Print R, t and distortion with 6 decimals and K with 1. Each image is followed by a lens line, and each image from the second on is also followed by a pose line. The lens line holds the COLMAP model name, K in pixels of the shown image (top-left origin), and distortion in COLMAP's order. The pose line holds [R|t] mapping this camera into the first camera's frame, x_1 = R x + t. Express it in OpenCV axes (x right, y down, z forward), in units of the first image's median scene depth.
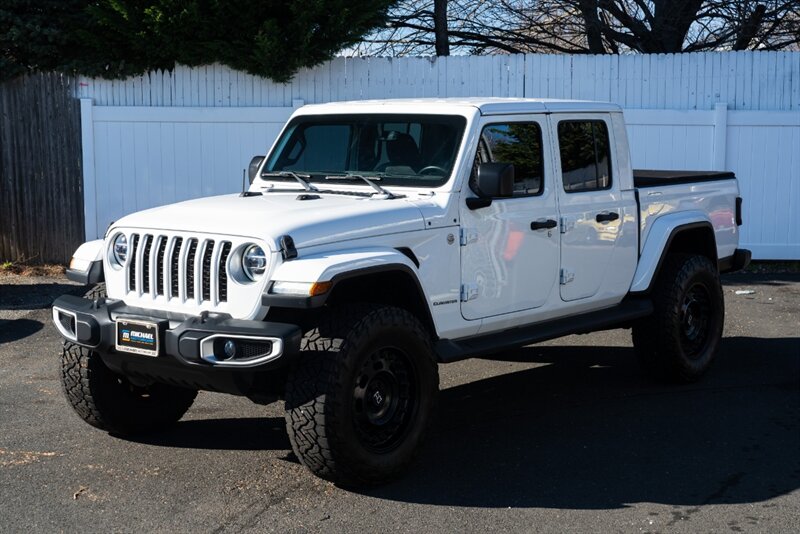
lens RADIAL K [[1465.8, 0, 400.0], [0, 1465.8, 267.0], [0, 0, 1]] dist [0.039010, 0.105643]
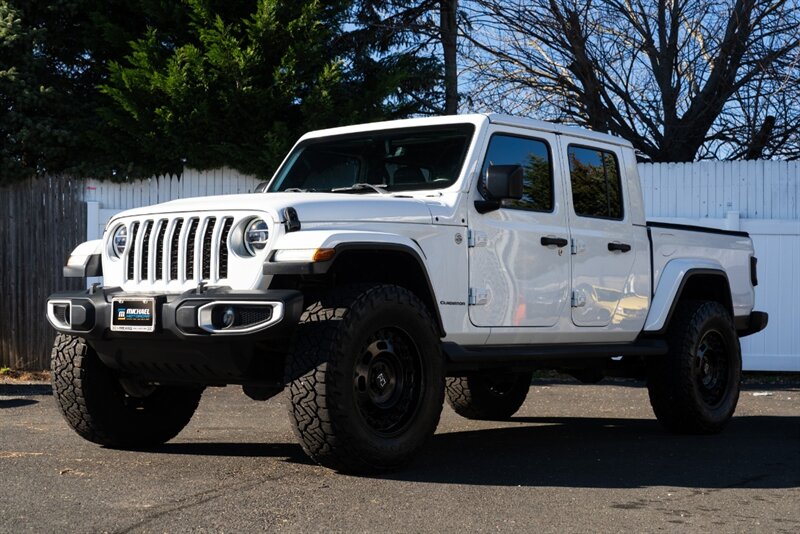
lens RADIAL K [[1480.3, 0, 400.0], [0, 1480.3, 267.0], [0, 0, 1]] dist [0.038677, 0.236651]
pose [[0.999935, 0.008913, -0.007063, 0.002690], [-0.009879, 0.988431, -0.151350, 0.143303], [0.005633, 0.151410, 0.988455, 0.028728]]
